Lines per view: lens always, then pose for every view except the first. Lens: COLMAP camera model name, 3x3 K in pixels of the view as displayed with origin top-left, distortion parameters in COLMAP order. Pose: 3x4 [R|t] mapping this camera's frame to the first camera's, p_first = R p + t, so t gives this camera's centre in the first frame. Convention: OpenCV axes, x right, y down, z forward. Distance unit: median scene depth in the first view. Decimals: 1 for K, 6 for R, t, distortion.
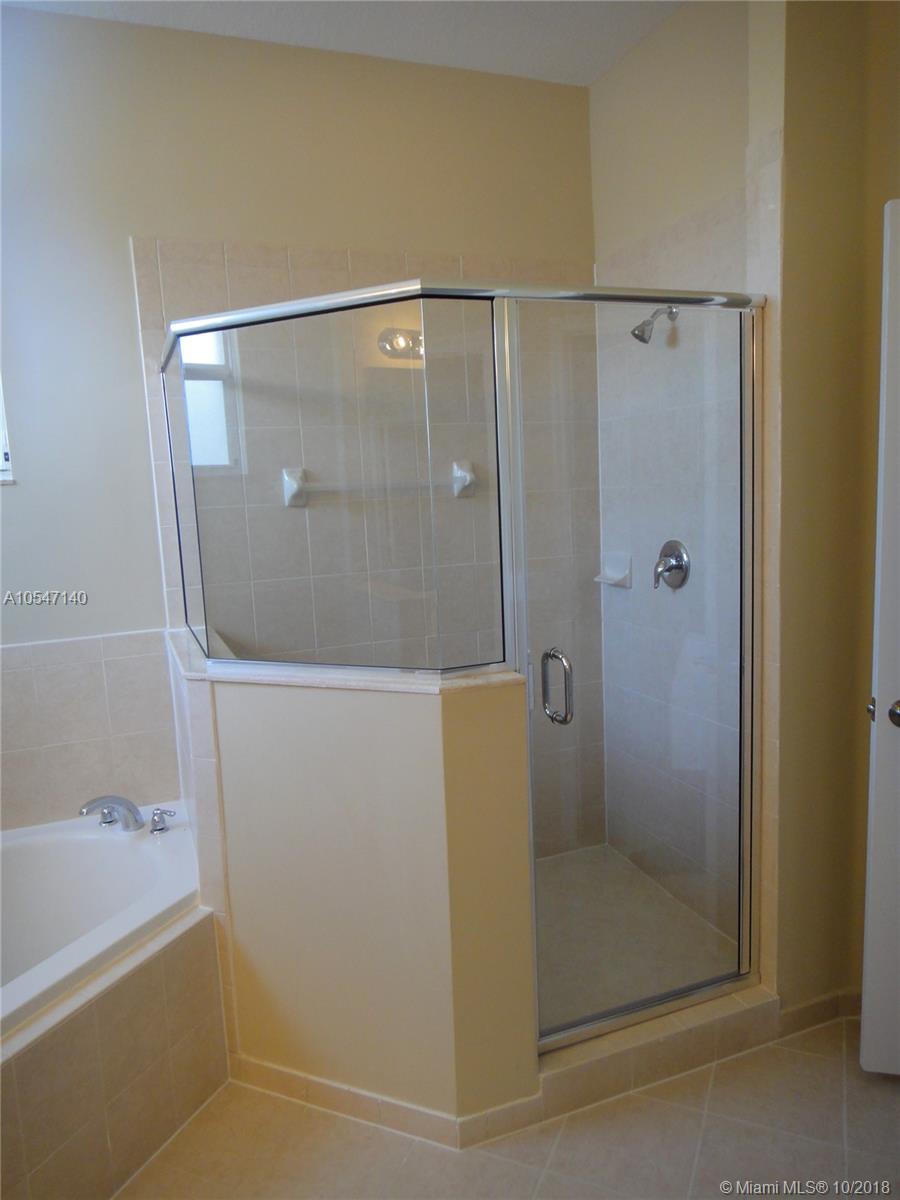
lens RADIAL K [[840.0, 0, 450.0], [0, 840.0, 600.0], [0, 0, 1]] dist [0.001403, -0.000661]
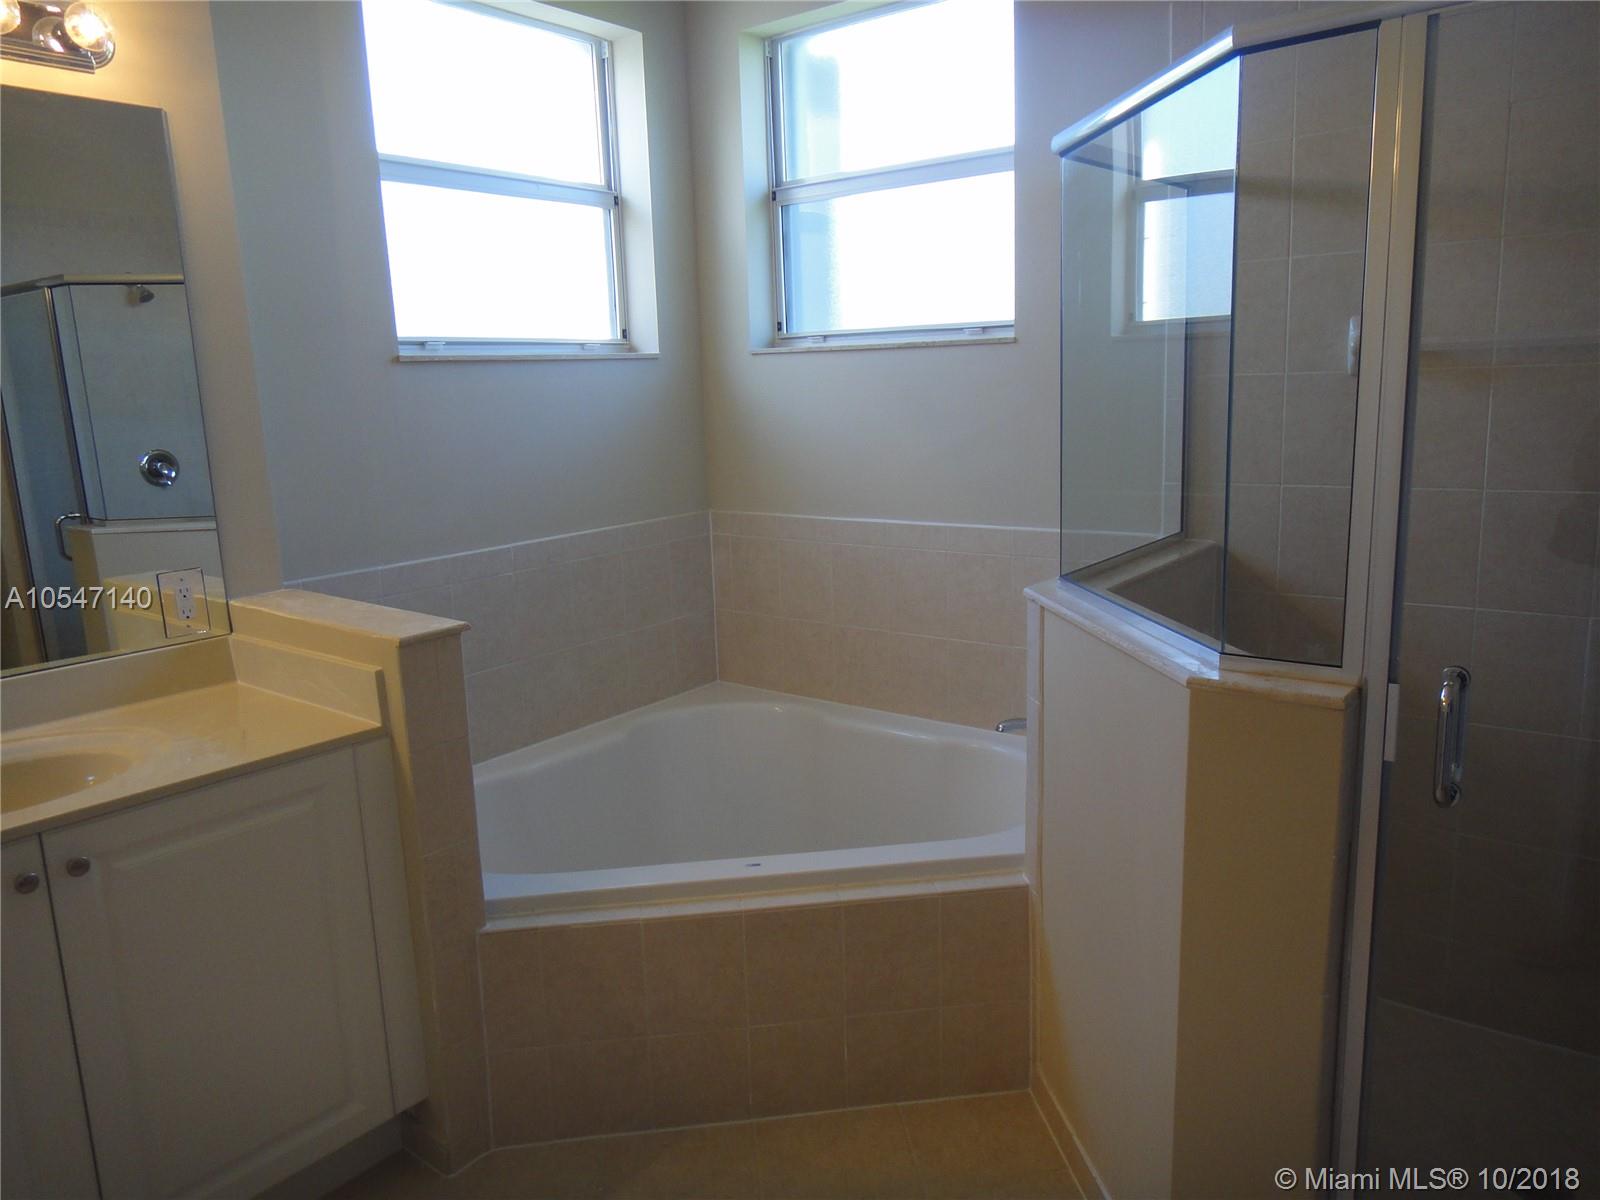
lens RADIAL K [[1120.0, 0, 802.2], [0, 1120.0, 574.9], [0, 0, 1]] dist [0.001403, -0.000661]
pose [[0.521990, 0.177468, -0.834285, 0.447794], [-0.100452, 0.984099, 0.146485, -0.058525], [0.847016, 0.007342, 0.531517, 0.239120]]
